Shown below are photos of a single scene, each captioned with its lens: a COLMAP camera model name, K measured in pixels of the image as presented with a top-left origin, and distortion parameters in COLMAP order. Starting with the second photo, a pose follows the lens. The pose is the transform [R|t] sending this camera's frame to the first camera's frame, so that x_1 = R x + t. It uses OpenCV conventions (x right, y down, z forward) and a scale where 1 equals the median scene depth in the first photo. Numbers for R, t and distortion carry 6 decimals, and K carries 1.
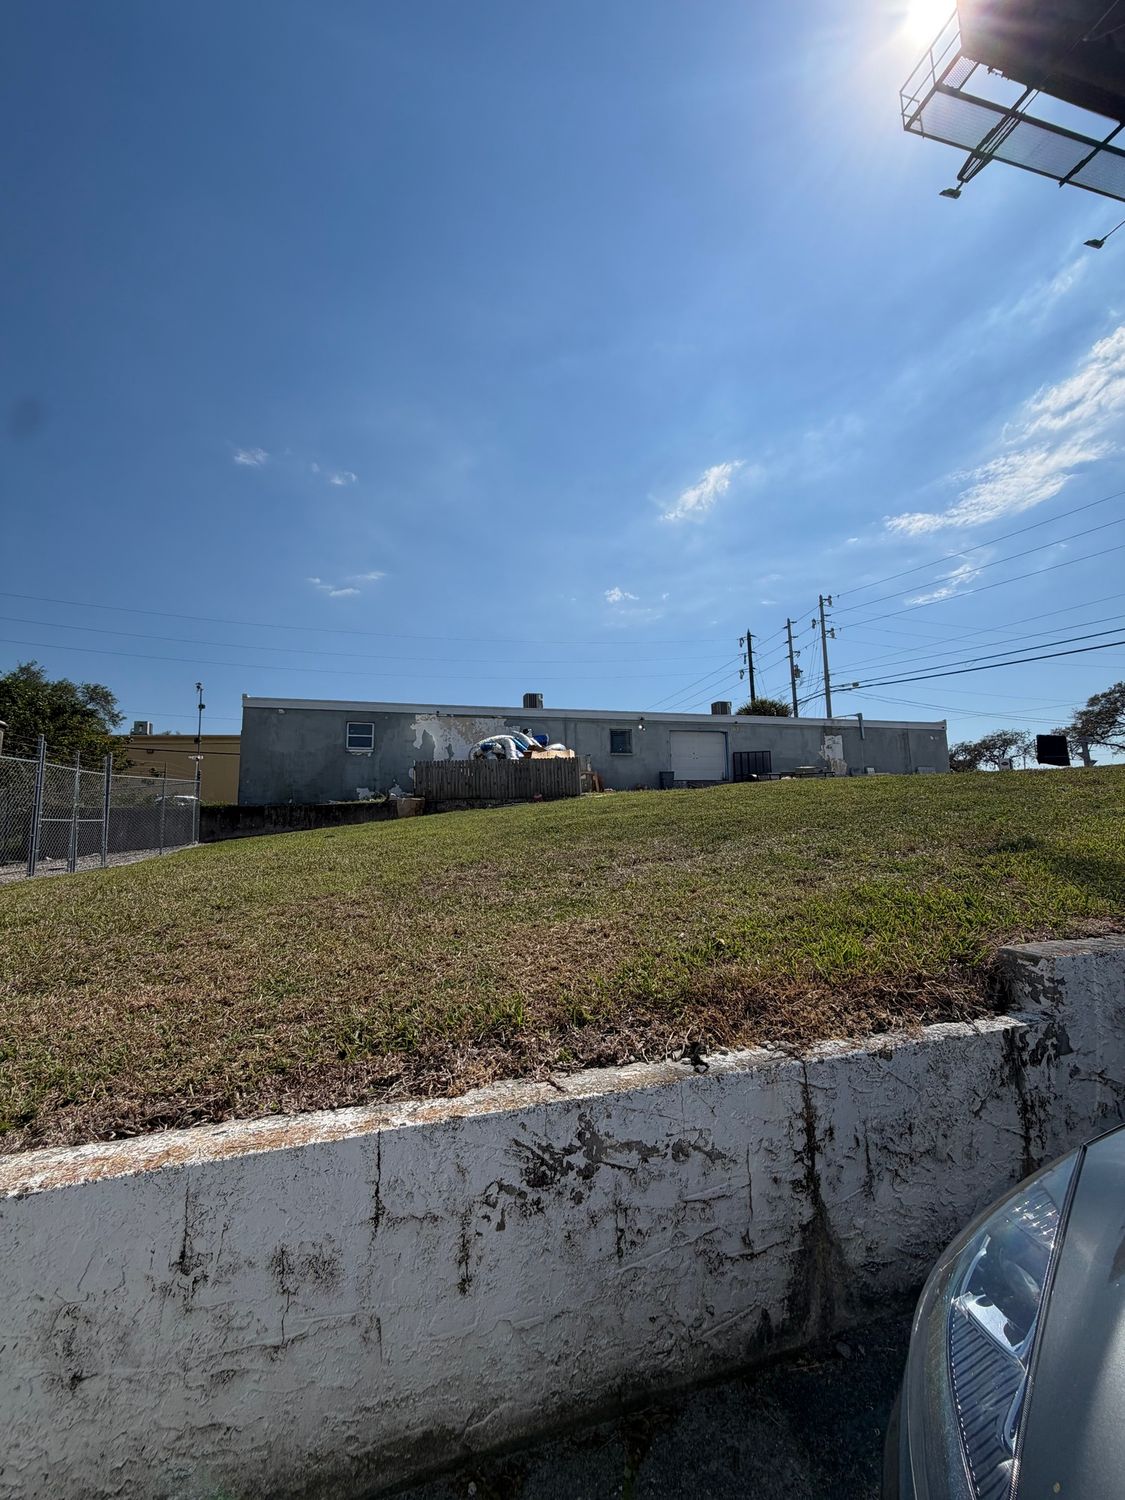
lens RADIAL K [[595.1, 0, 562.6], [0, 595.1, 741.8], [0, 0, 1]] dist [0.001322, -0.000309]
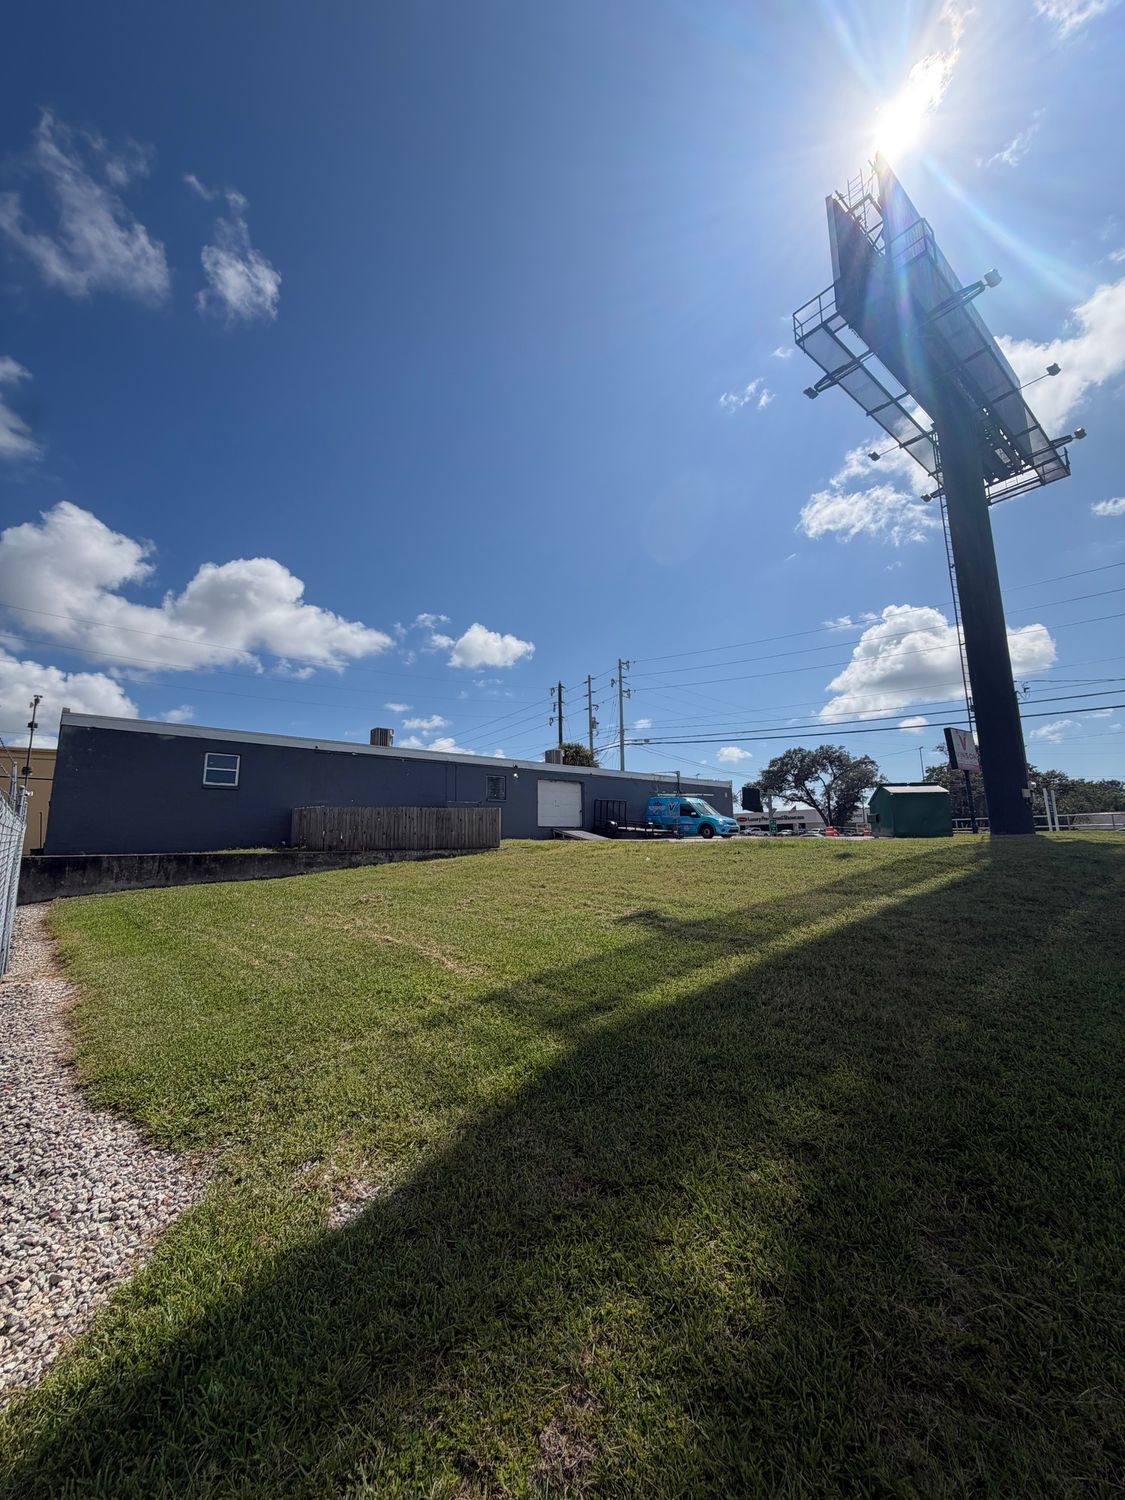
lens RADIAL K [[595.1, 0, 562.5], [0, 595.1, 740.6], [0, 0, 1]] dist [0.001322, -0.000309]
pose [[0.909118, 0.077740, 0.409220, -0.118378], [-0.056303, 0.996348, -0.064195, -0.011173], [-0.412716, 0.035321, 0.910175, 0.013480]]
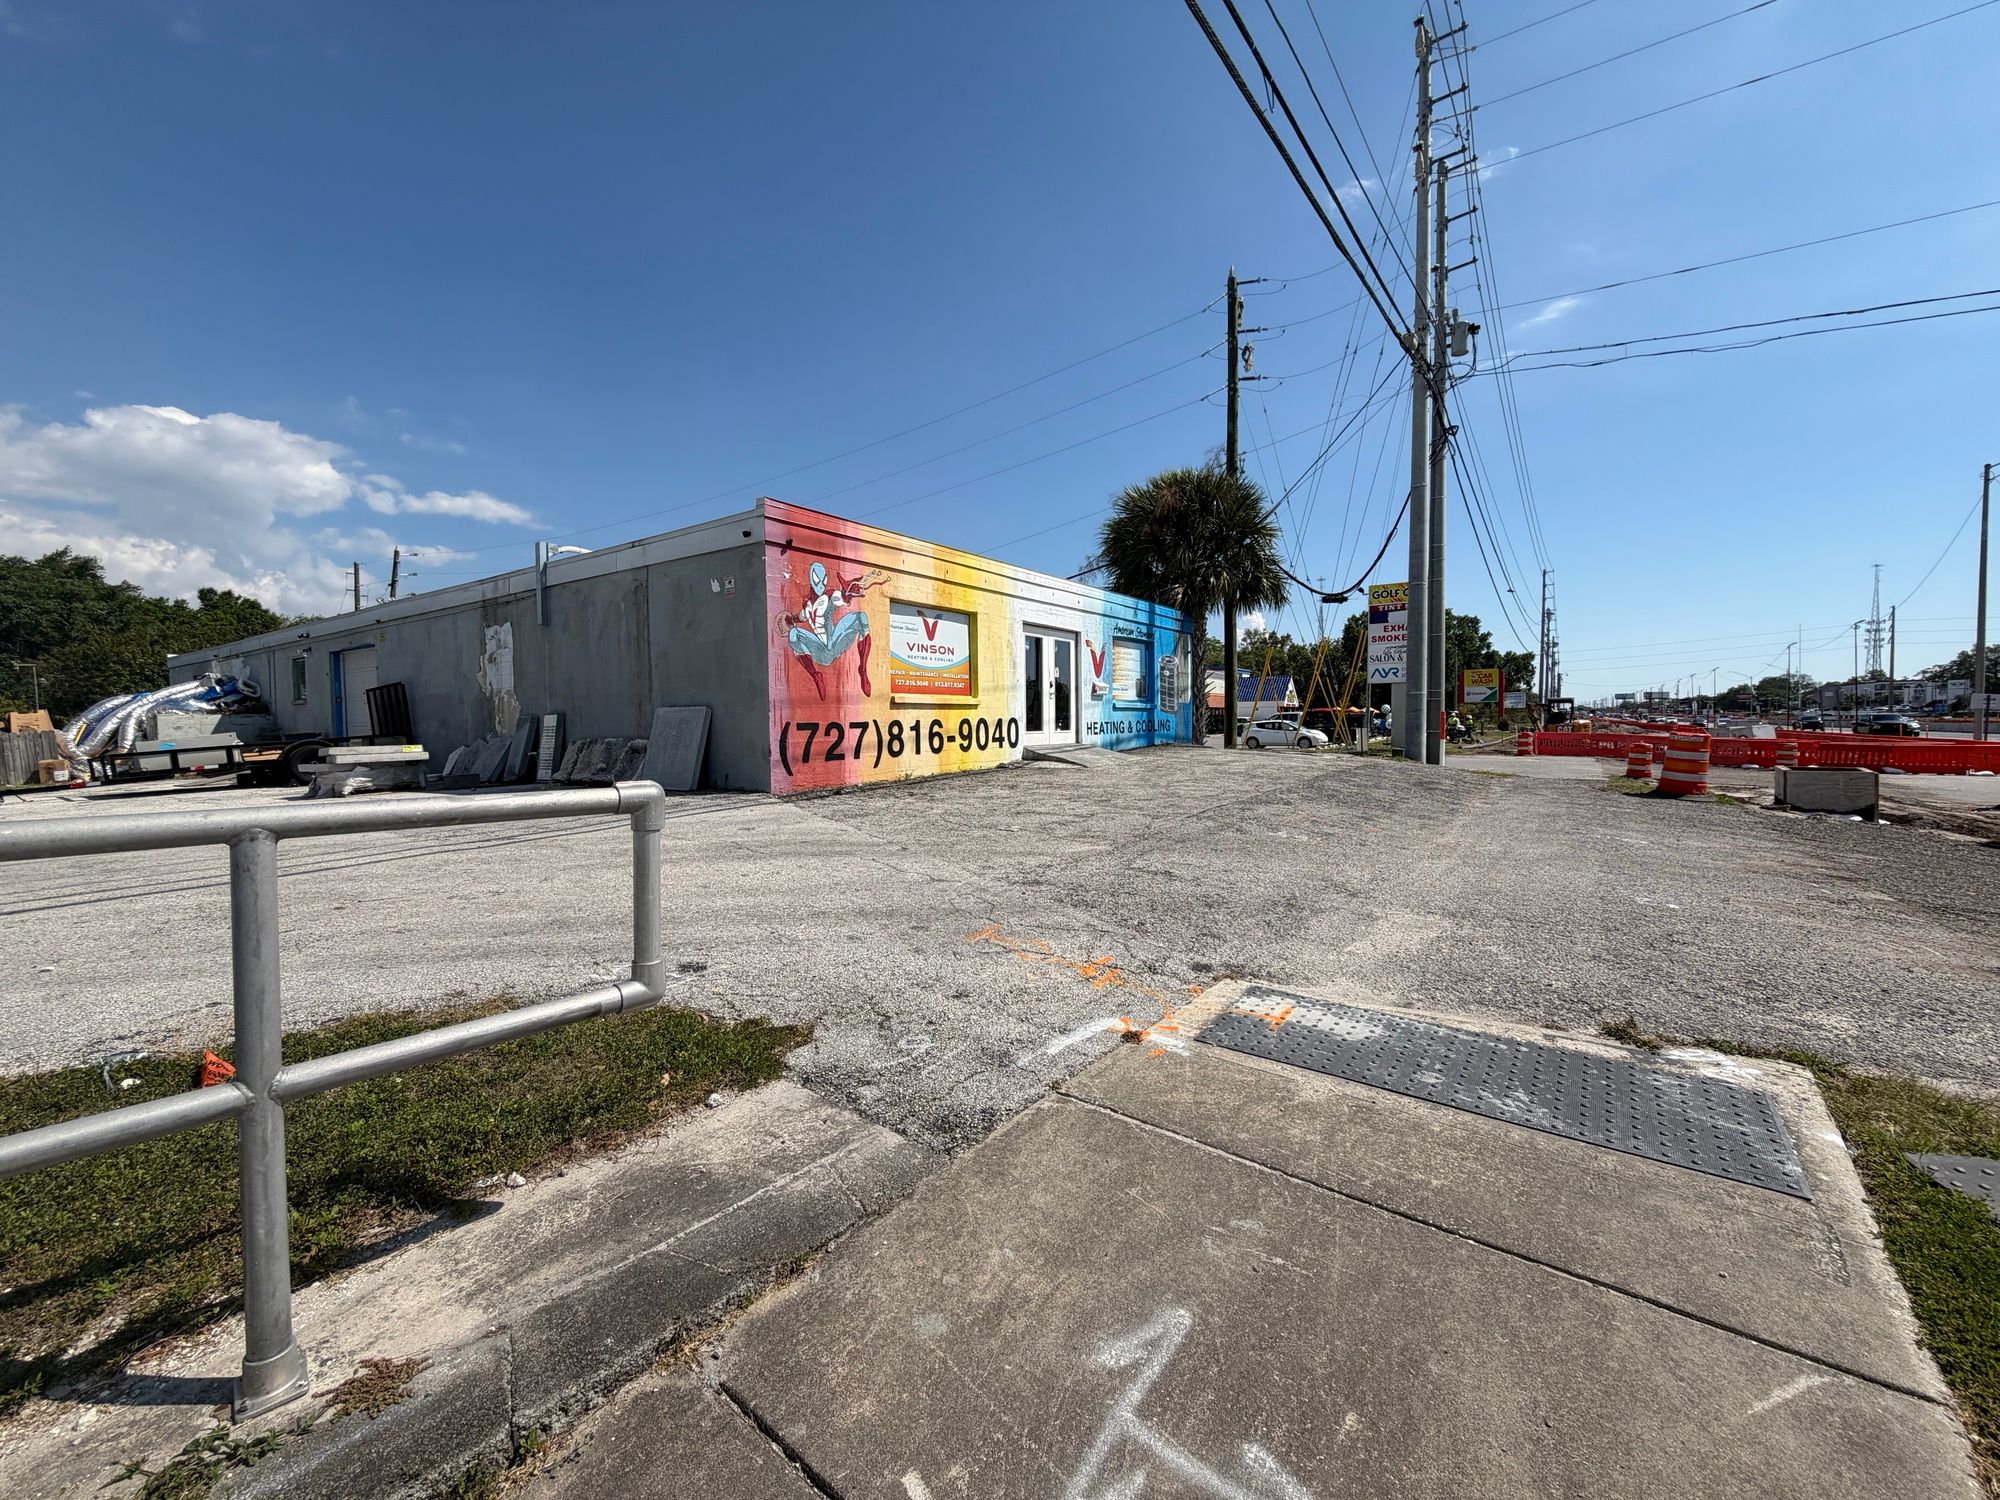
lens RADIAL K [[793.5, 0, 1008.2], [0, 793.5, 750.7], [0, 0, 1]] dist [0.001322, -0.000309]
pose [[0.637921, 0.032291, -0.769425, 0.601386], [0.098157, 0.987562, 0.122826, 0.020666], [0.763821, -0.153878, 0.626817, 0.545254]]
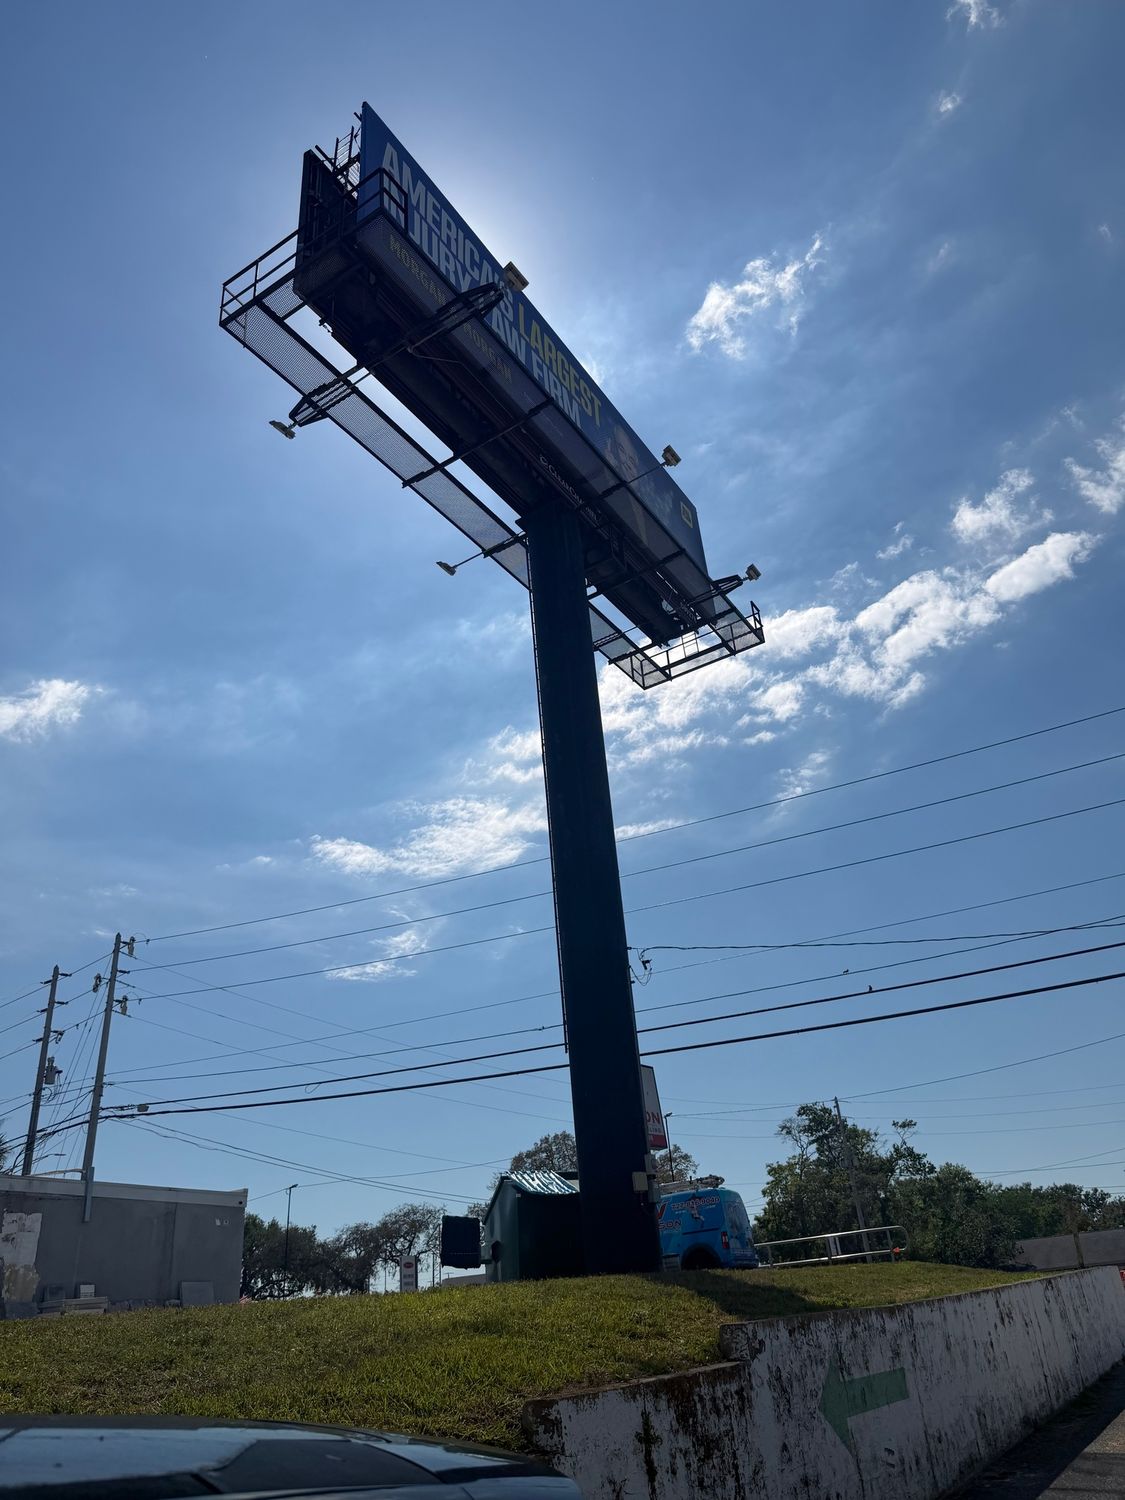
lens RADIAL K [[1058.1, 0, 567.6], [0, 1058.1, 745.9], [0, 0, 1]] dist [0.054500, -0.073900]
pose [[0.732189, 0.293322, 0.614704, 0.074114], [-0.022511, 0.912444, -0.408582, -0.007558], [-0.680729, 0.285322, 0.674685, -0.010545]]
